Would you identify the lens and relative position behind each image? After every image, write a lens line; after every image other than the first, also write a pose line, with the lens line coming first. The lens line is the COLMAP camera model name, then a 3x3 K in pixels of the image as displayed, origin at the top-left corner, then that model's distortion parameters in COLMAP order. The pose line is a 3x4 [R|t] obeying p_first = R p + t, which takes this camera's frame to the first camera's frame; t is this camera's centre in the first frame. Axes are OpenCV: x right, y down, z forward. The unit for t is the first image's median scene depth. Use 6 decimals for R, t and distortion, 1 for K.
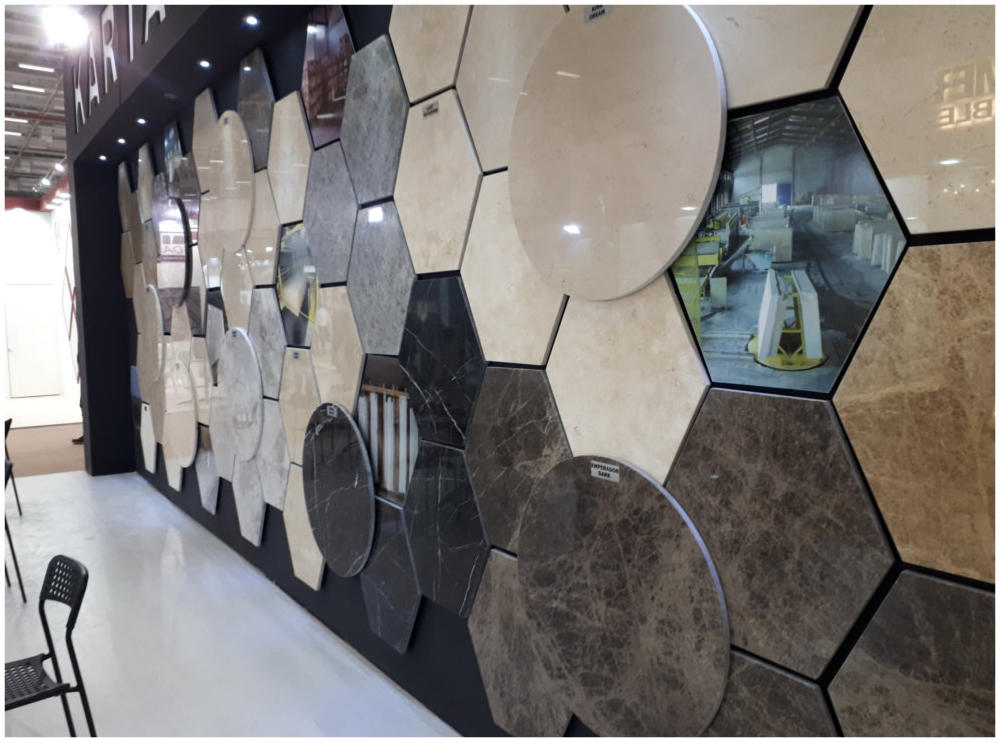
lens RADIAL K [[792.6, 0, 500.0], [0, 792.6, 371.5], [0, 0, 1]] dist [0.123094, -0.280841]
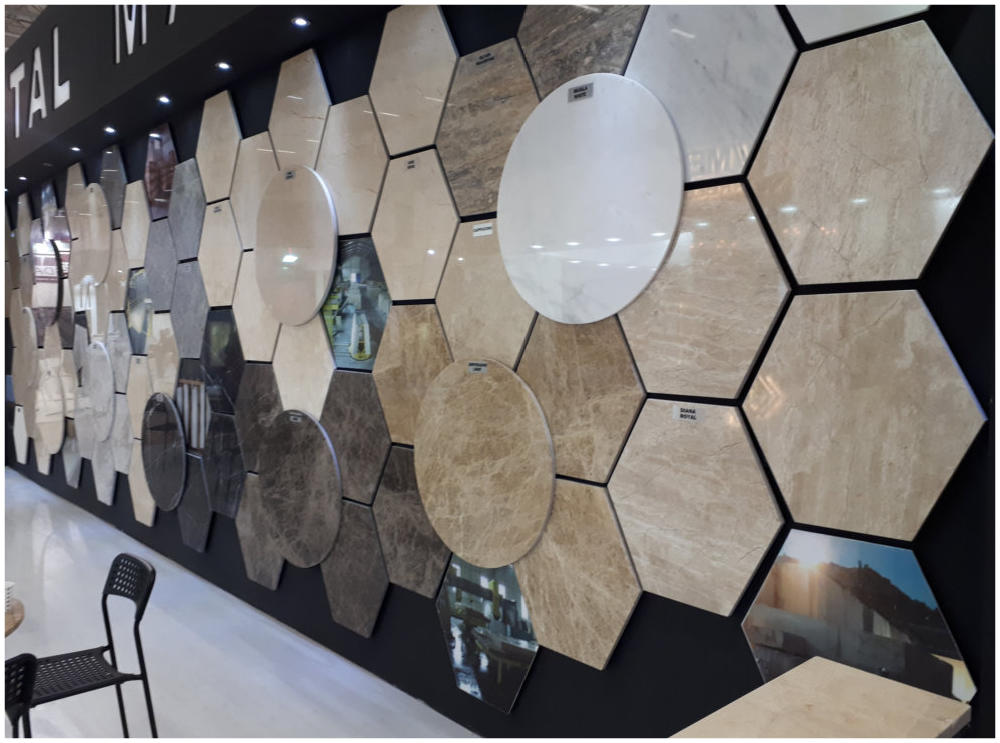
lens RADIAL K [[792.6, 0, 500.0], [0, 792.6, 371.5], [0, 0, 1]] dist [0.123094, -0.280841]
pose [[0.991192, 0.010781, 0.131995, 0.268340], [-0.006447, 0.999427, -0.033221, 0.057737], [-0.132278, 0.032077, 0.990694, -0.688016]]
